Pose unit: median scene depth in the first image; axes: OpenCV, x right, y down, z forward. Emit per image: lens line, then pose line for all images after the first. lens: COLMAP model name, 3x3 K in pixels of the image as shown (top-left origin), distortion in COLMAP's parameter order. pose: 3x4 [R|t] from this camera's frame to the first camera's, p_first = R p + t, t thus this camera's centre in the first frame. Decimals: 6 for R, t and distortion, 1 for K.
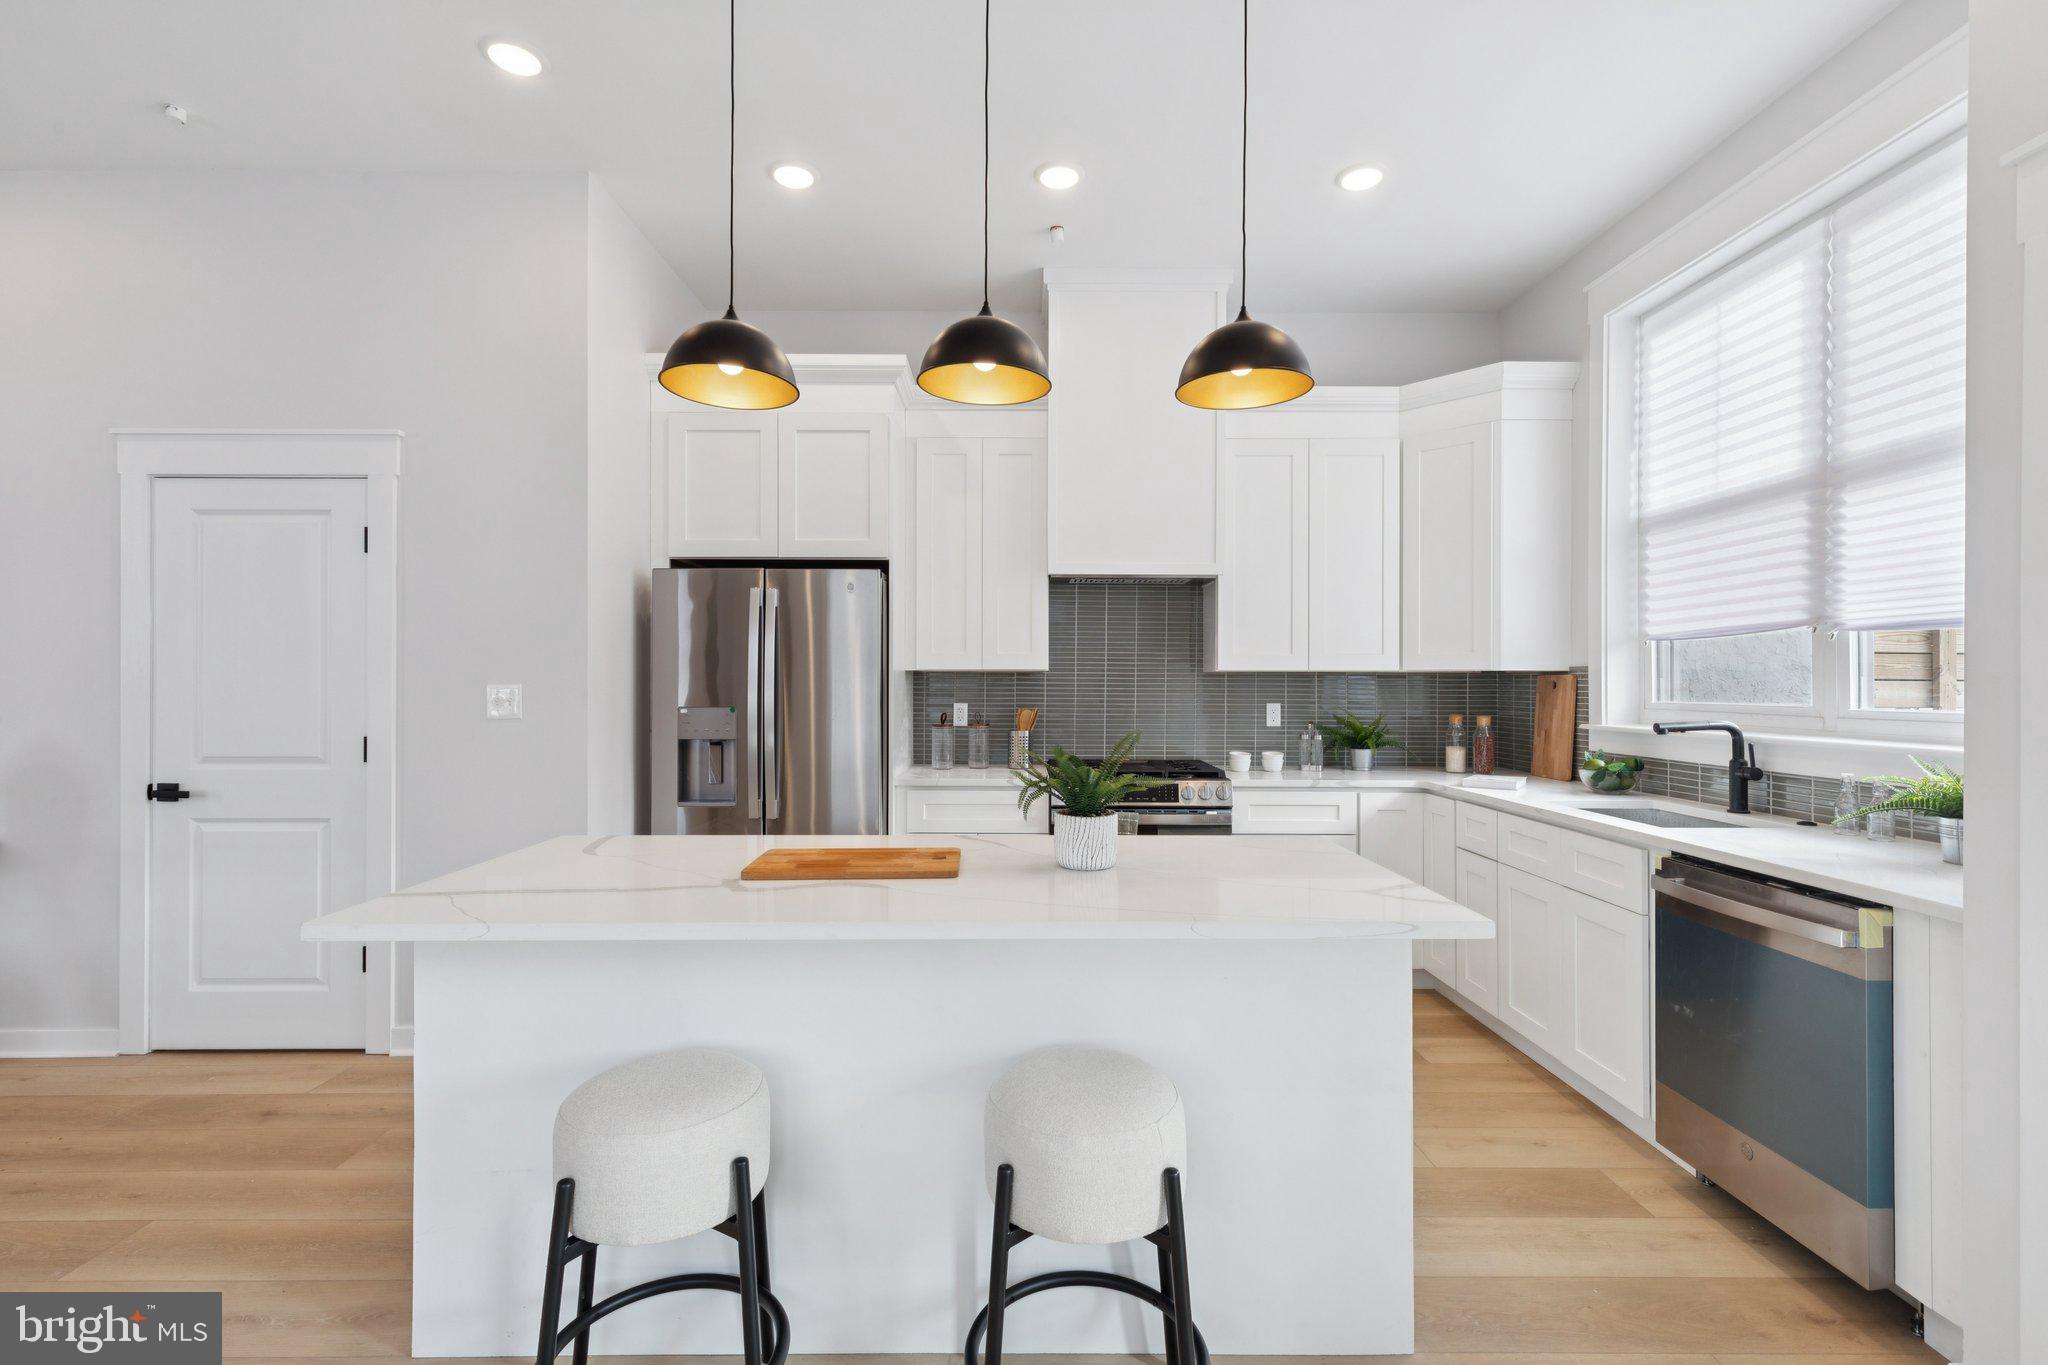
lens RADIAL K [[918.9, 0, 1024.0], [0, 918.9, 682.5], [0, 0, 1]] dist [0.005075, 0.000314]
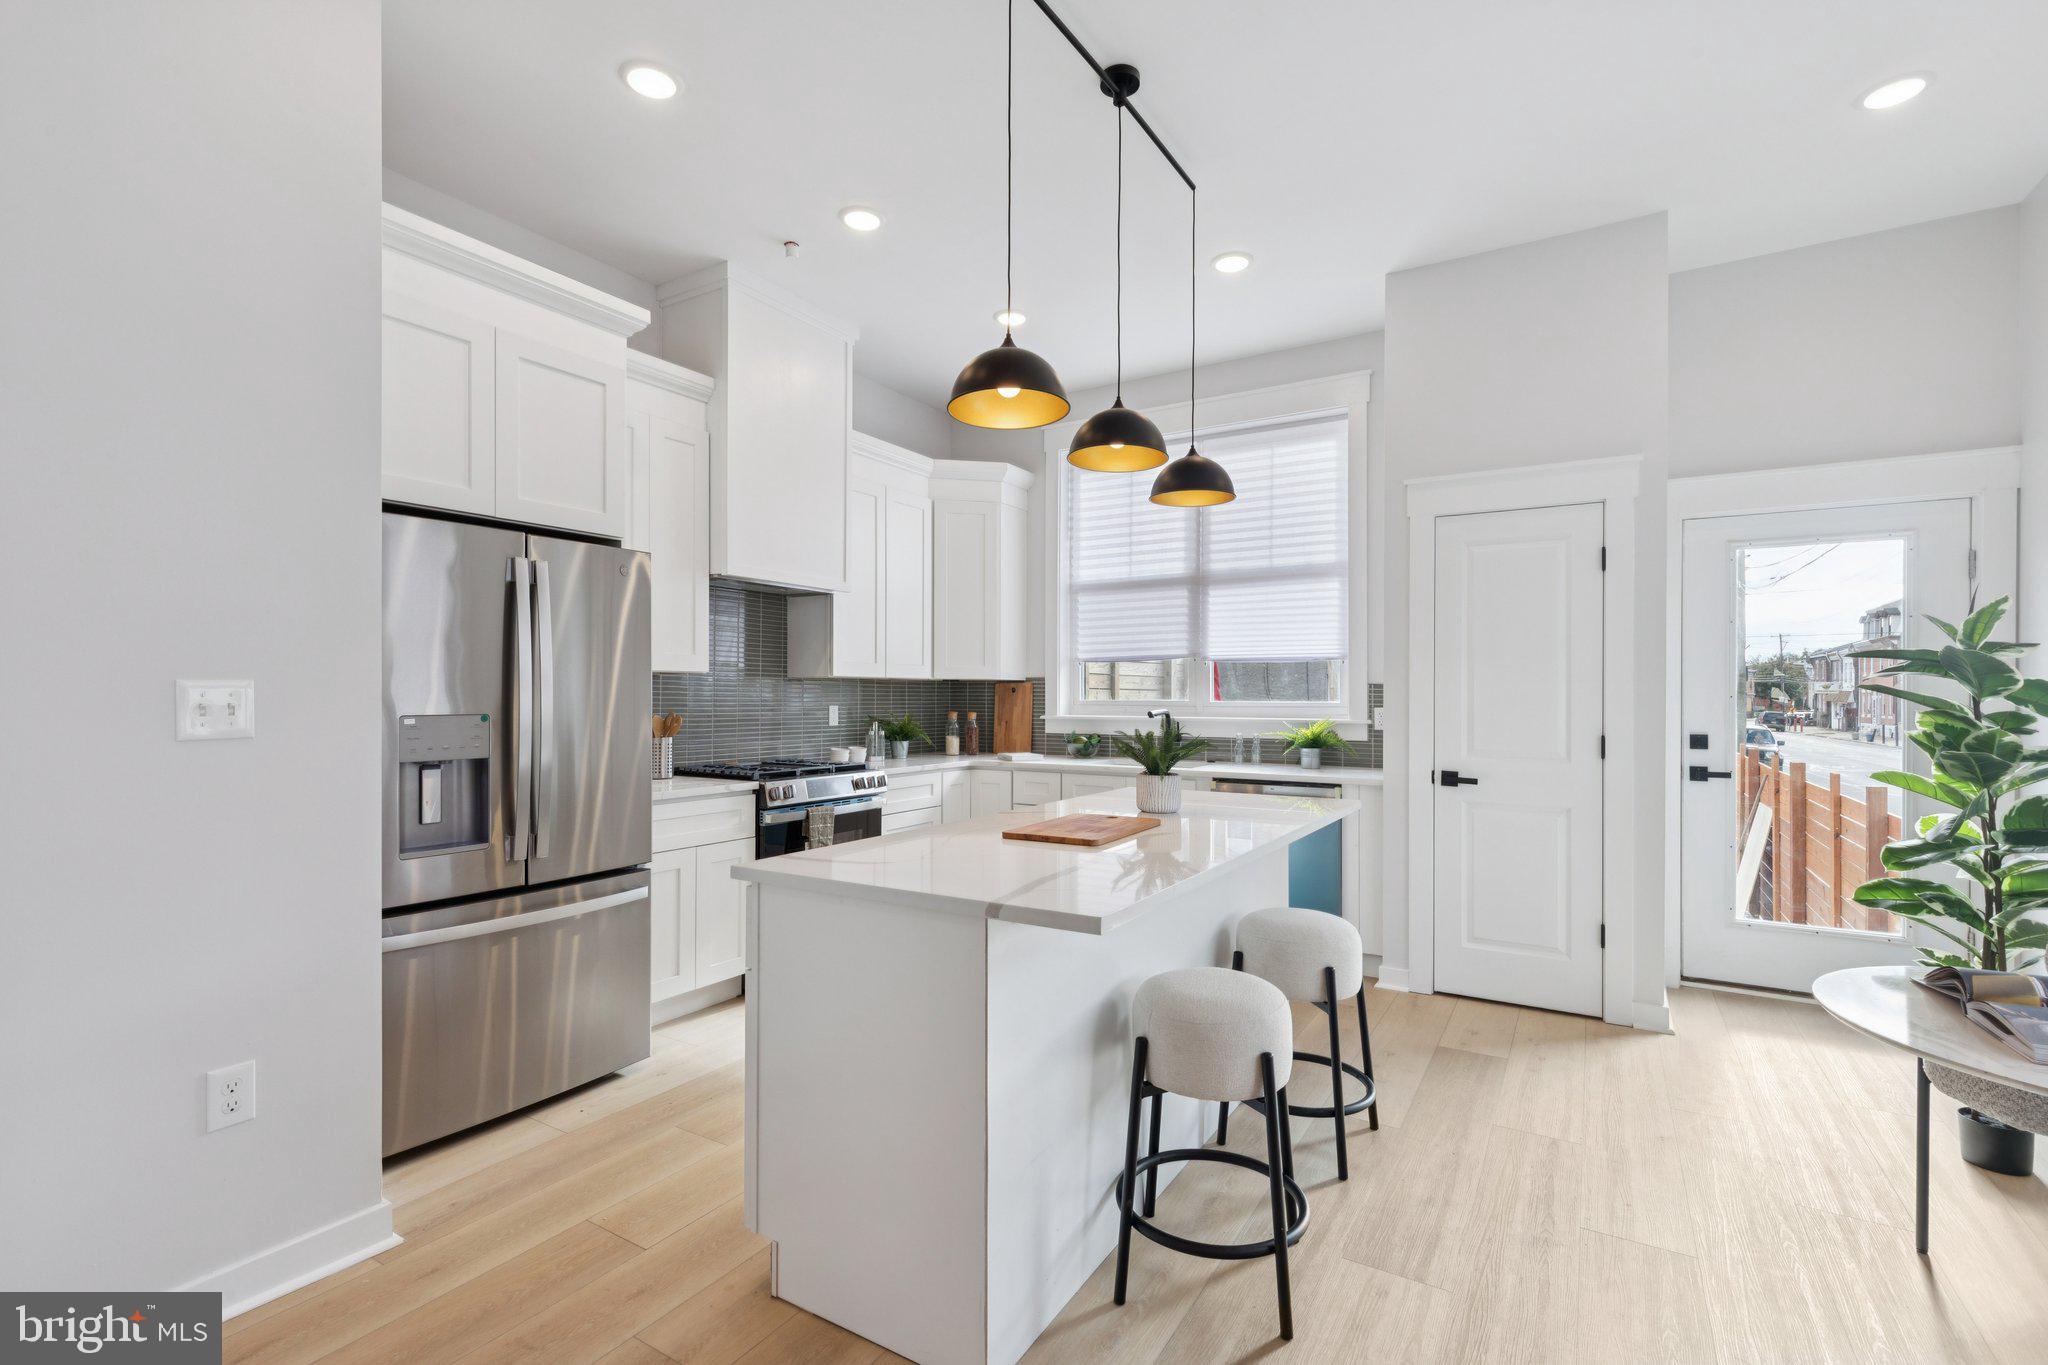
lens RADIAL K [[919.4, 0, 1029.0], [0, 919.4, 697.1], [0, 0, 1]] dist [0.005047, 0.000047]
pose [[0.524733, -0.002275, 0.851264, -0.755710], [-0.001748, 0.999991, 0.003750, 0.009917], [-0.851265, -0.003456, 0.524725, 0.250927]]
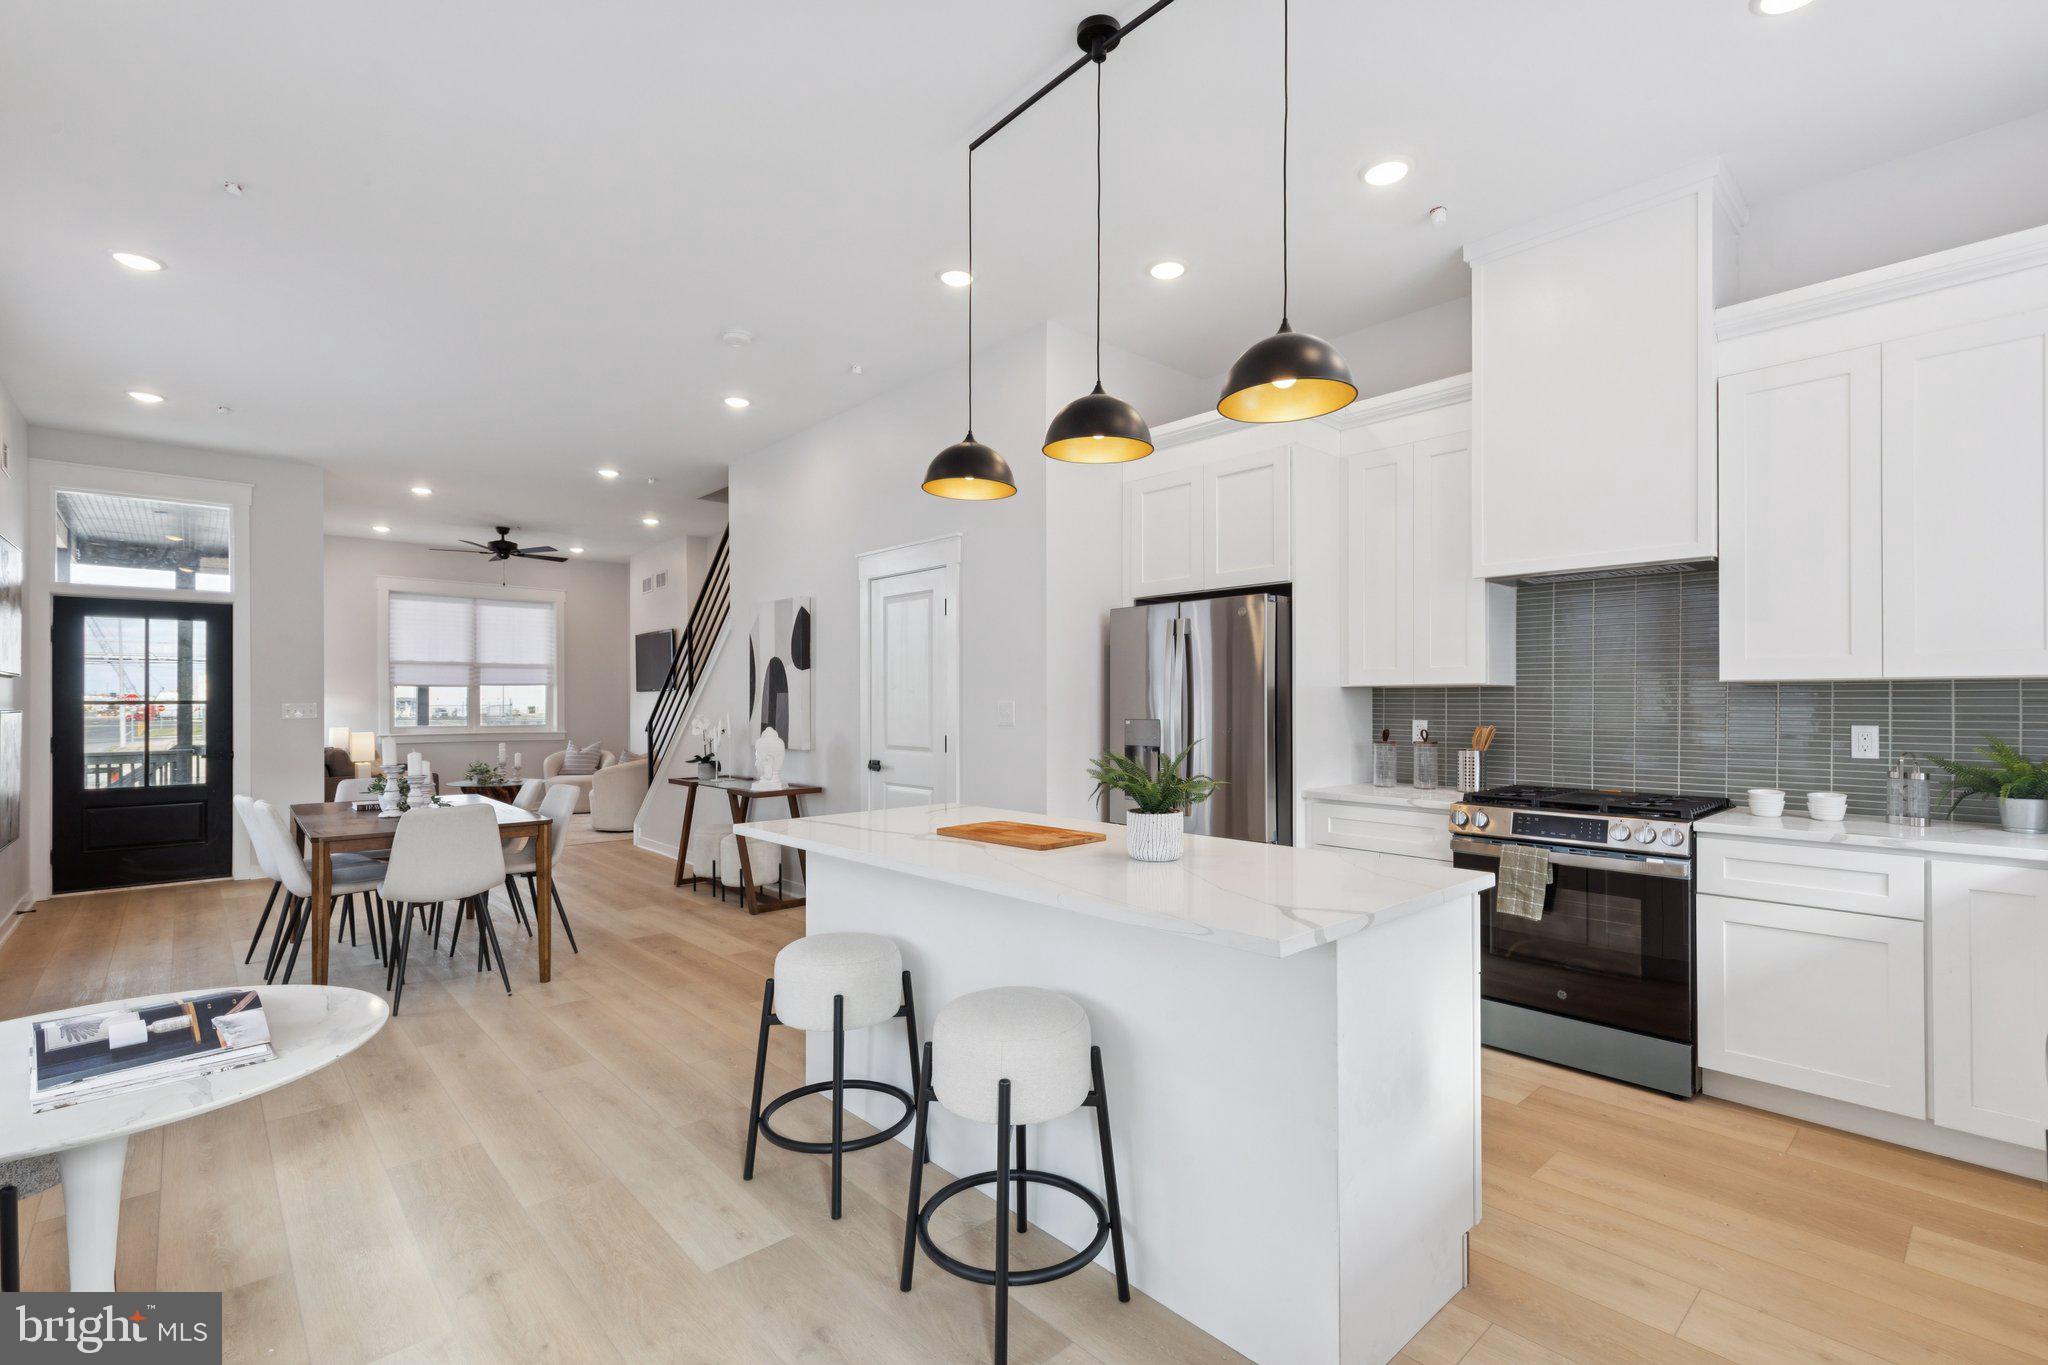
lens RADIAL K [[919.4, 0, 1029.0], [0, 919.4, 697.1], [0, 0, 1]] dist [0.005047, 0.000047]
pose [[0.670967, -0.007058, -0.741454, 0.480167], [0.002920, 0.999972, -0.006876, 0.005494], [0.741482, 0.002448, 0.670969, 0.074919]]
